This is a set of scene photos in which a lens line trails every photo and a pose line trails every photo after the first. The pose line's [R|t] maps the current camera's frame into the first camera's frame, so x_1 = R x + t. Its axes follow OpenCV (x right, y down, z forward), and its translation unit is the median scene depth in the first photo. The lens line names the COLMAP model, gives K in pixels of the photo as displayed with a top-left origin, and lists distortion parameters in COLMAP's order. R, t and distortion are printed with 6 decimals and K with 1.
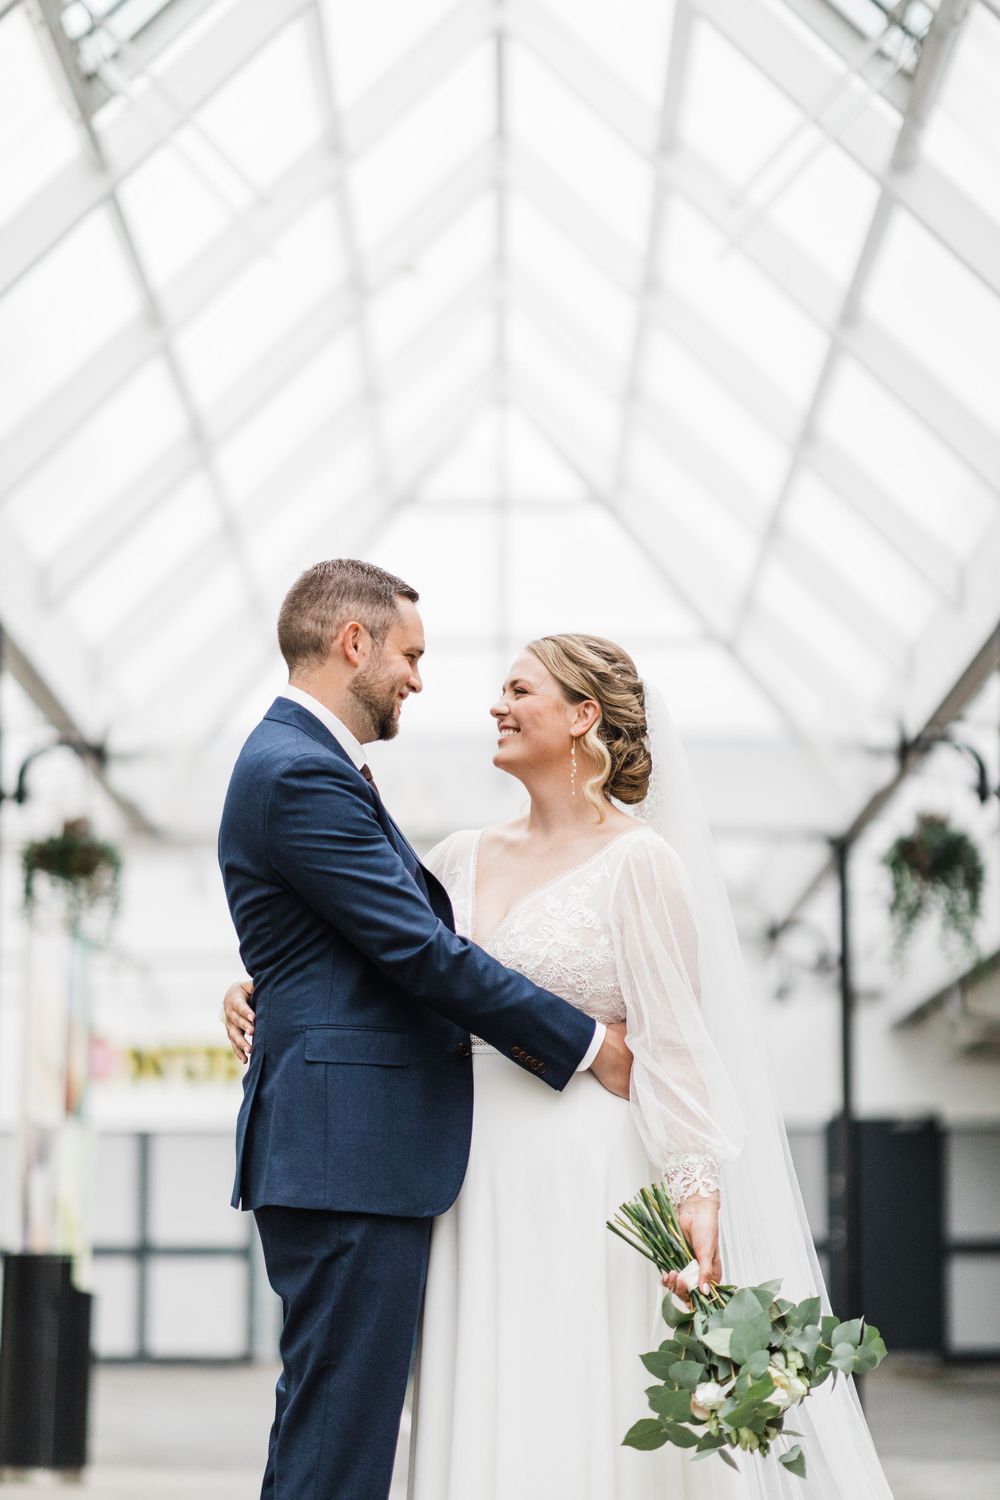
lens RADIAL K [[3553.2, 0, 489.6], [0, 3553.2, 748.3], [0, 0, 1]] dist [0.029524, 0.000000]
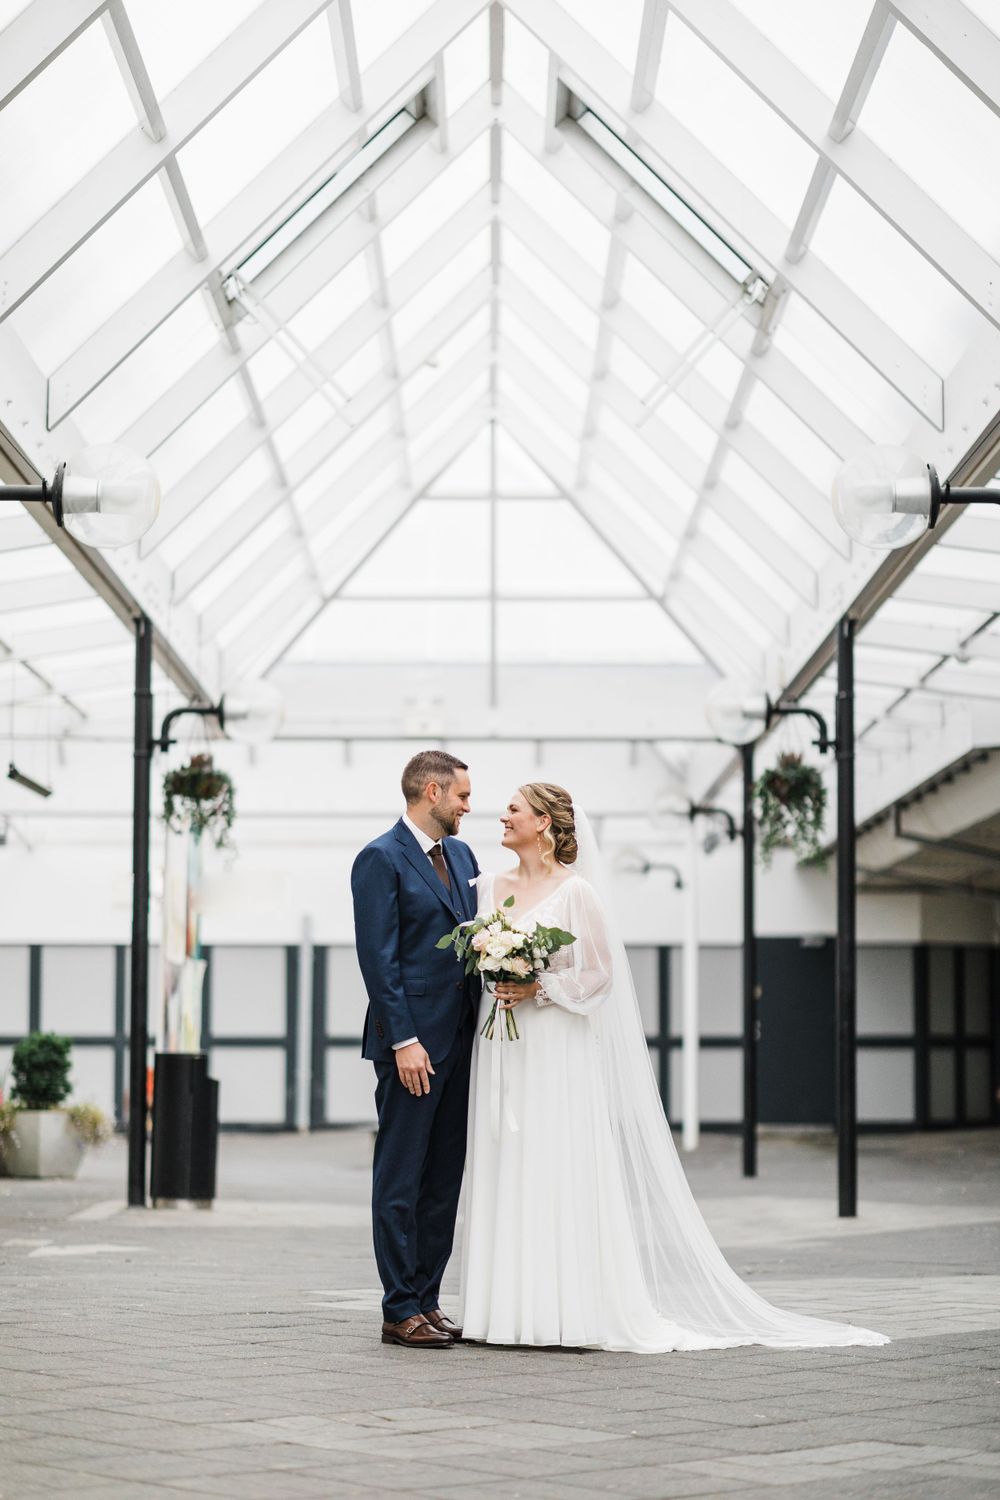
lens RADIAL K [[3553.2, 0, 508.4], [0, 3553.2, 753.4], [0, 0, 1]] dist [0.029524, 0.000000]
pose [[0.999942, 0.000276, 0.010804, -0.007434], [-0.000984, 0.997846, 0.065599, -0.079678], [-0.010762, -0.065605, 0.997788, -0.464560]]
